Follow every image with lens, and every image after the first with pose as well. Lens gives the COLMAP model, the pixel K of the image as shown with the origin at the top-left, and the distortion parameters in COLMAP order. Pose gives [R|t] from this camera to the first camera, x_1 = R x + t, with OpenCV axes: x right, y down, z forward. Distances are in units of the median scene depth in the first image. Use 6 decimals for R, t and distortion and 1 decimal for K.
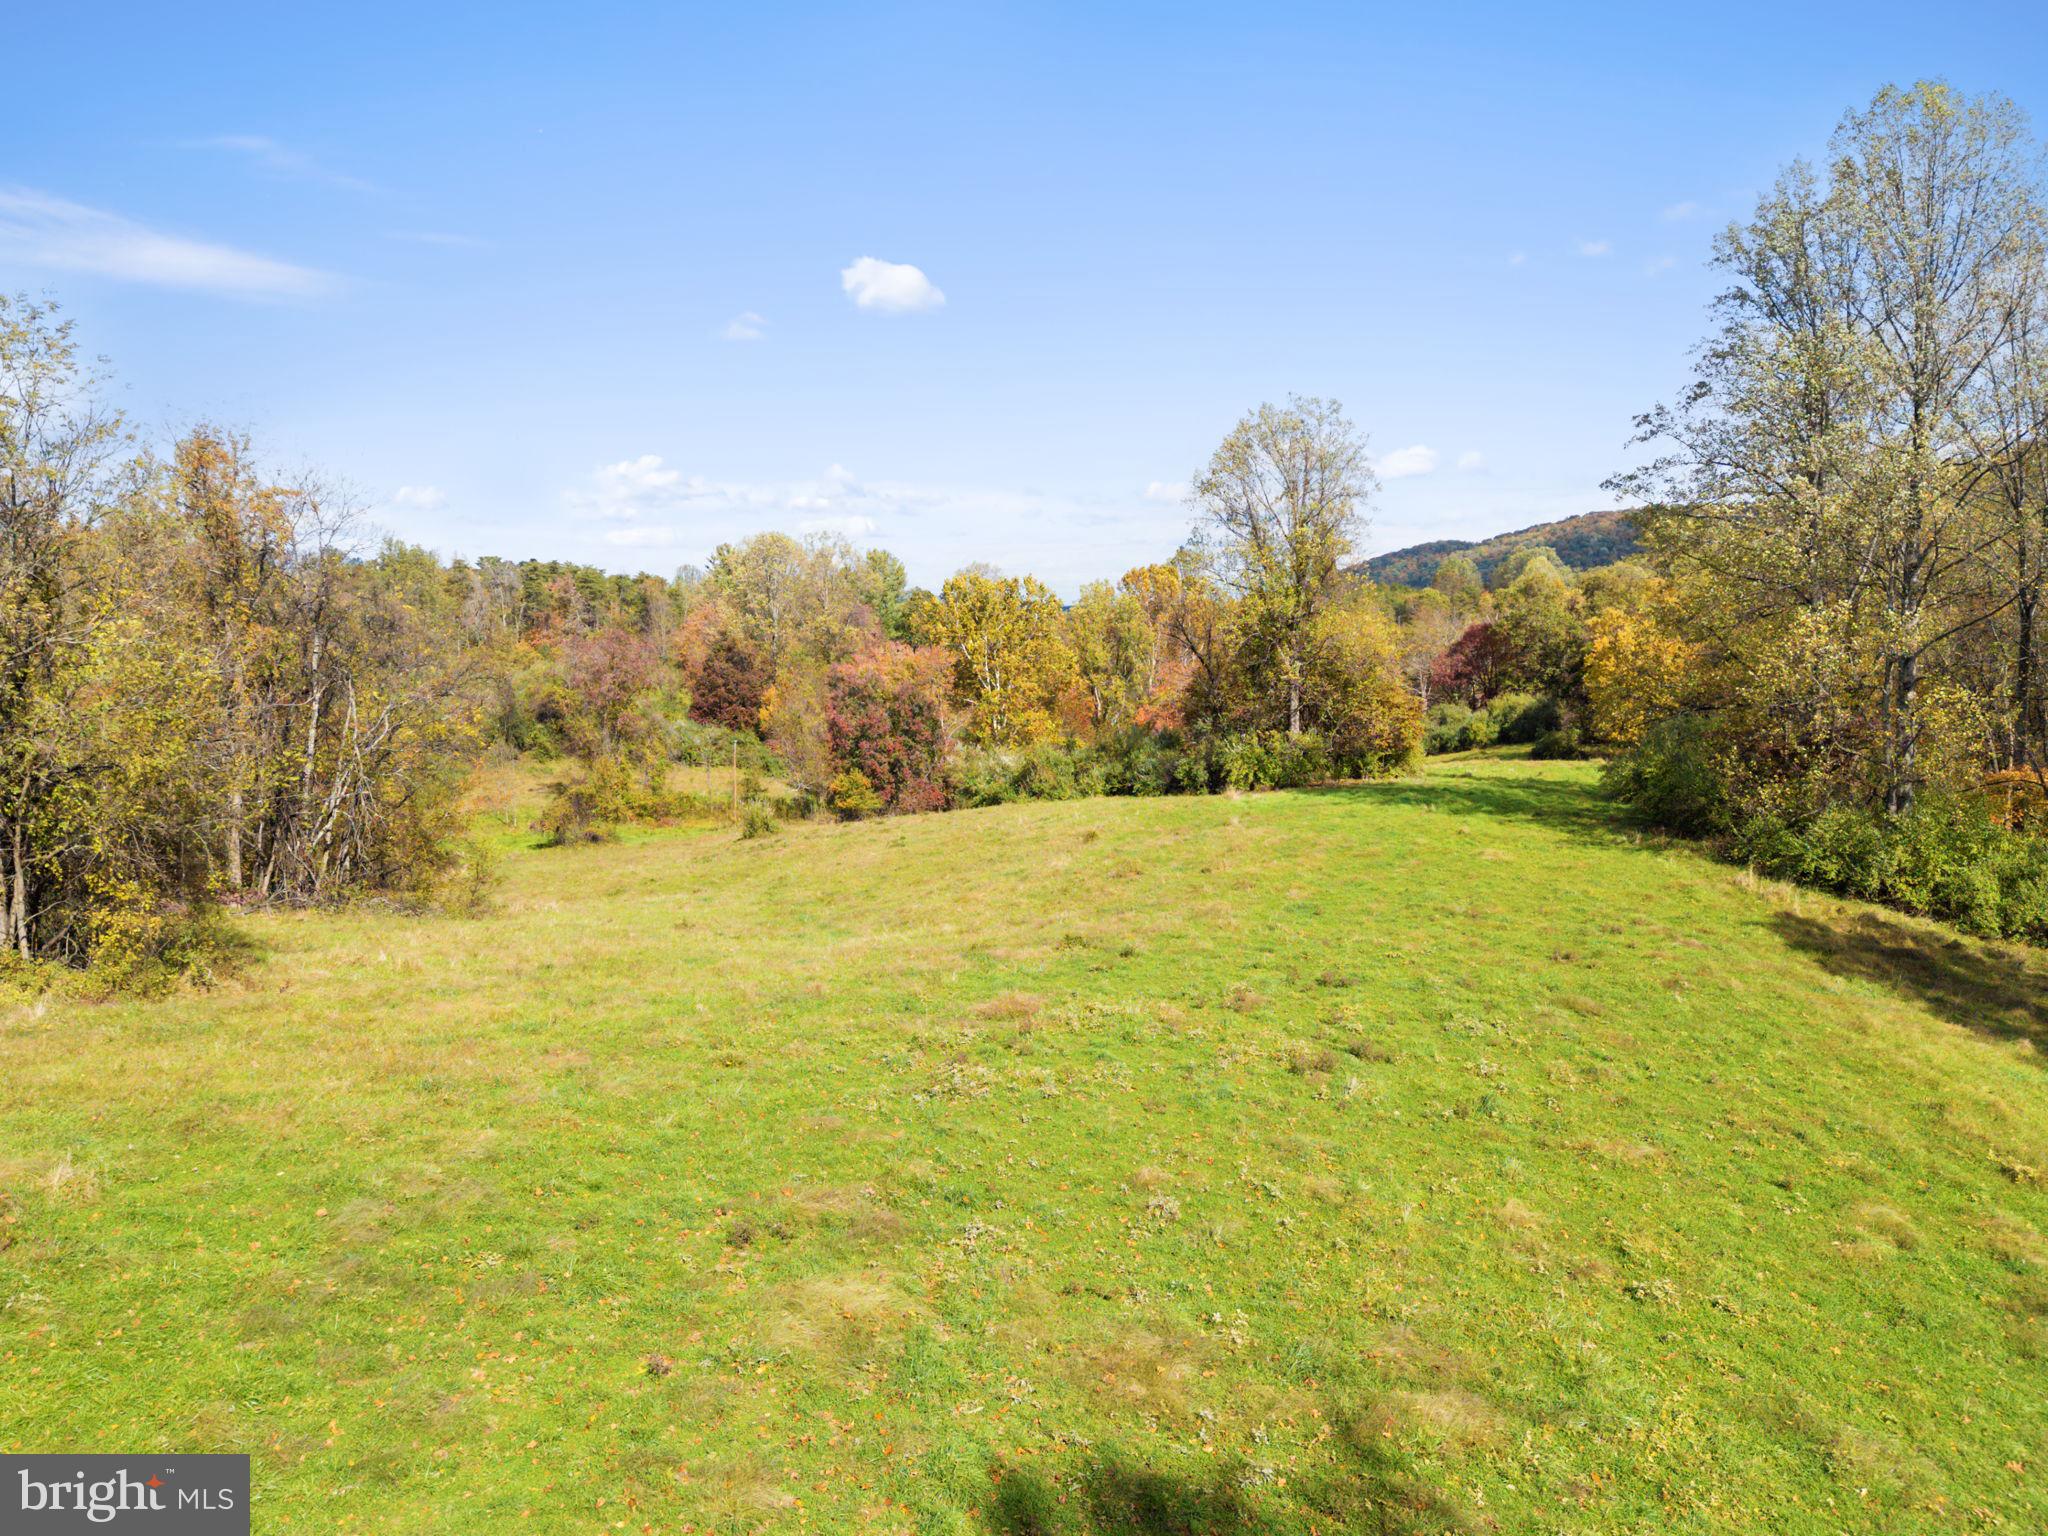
lens RADIAL K [[1500.5, 0, 1020.1], [0, 1500.5, 771.5], [0, 0, 1]] dist [0.073541, -0.074391]
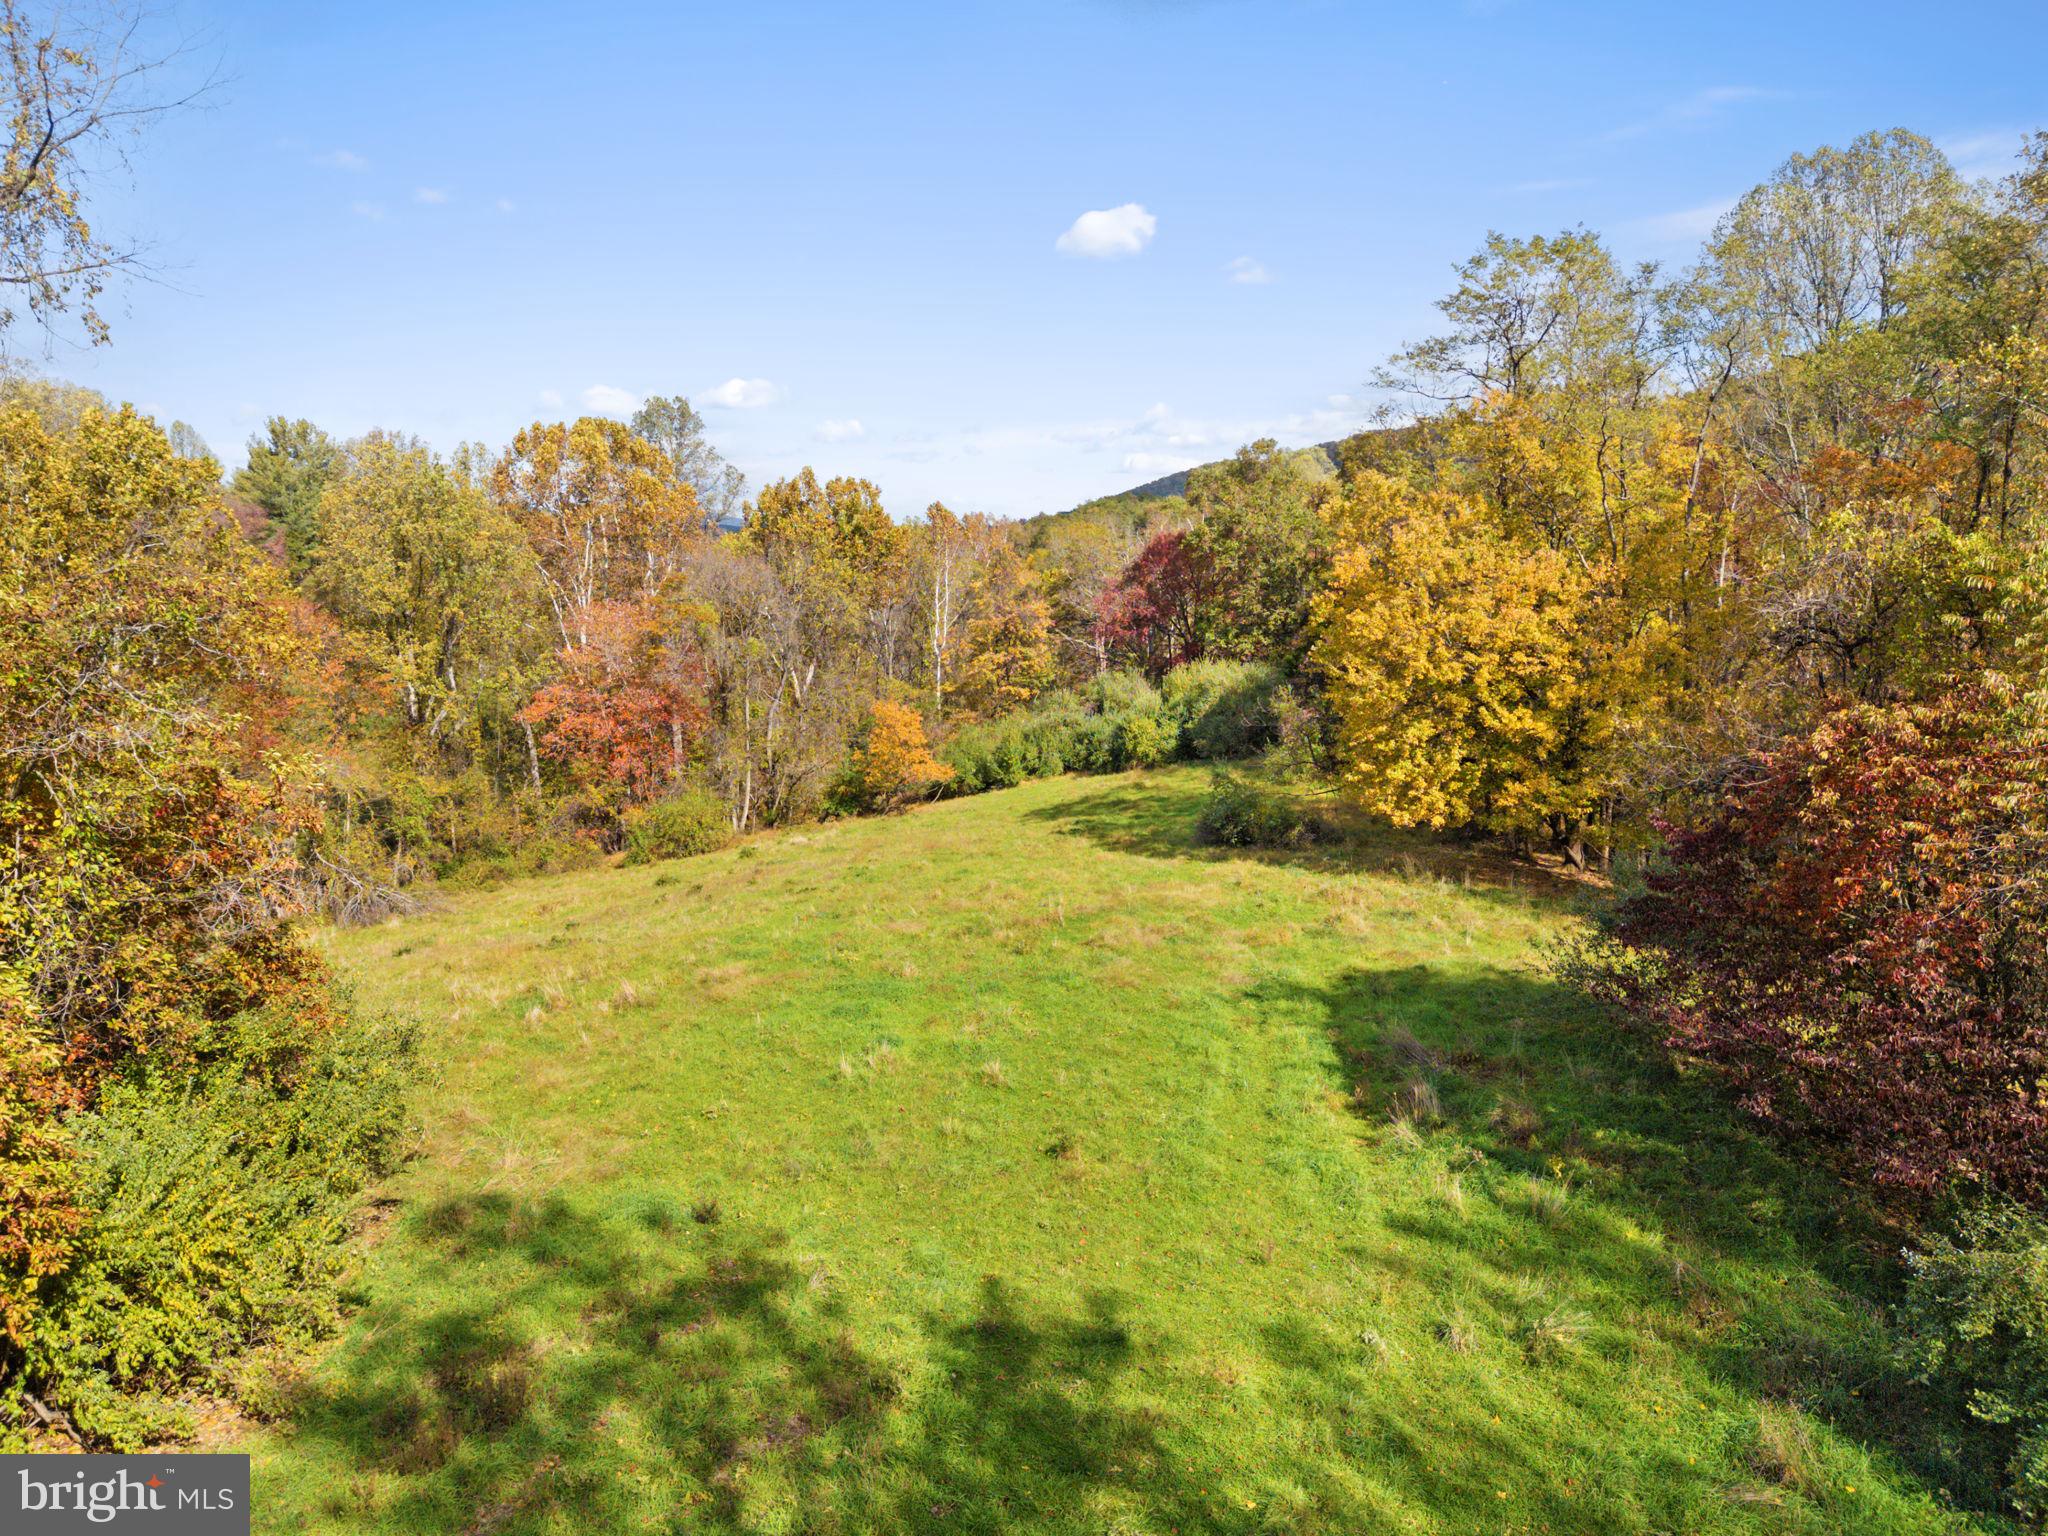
lens RADIAL K [[1500.5, 0, 1026.7], [0, 1500.5, 766.0], [0, 0, 1]] dist [0.073541, -0.074391]
pose [[0.990984, -0.019943, 0.132487, 0.187616], [0.013667, 0.998749, 0.048109, -0.039878], [-0.133280, -0.045864, 0.990017, 0.472865]]
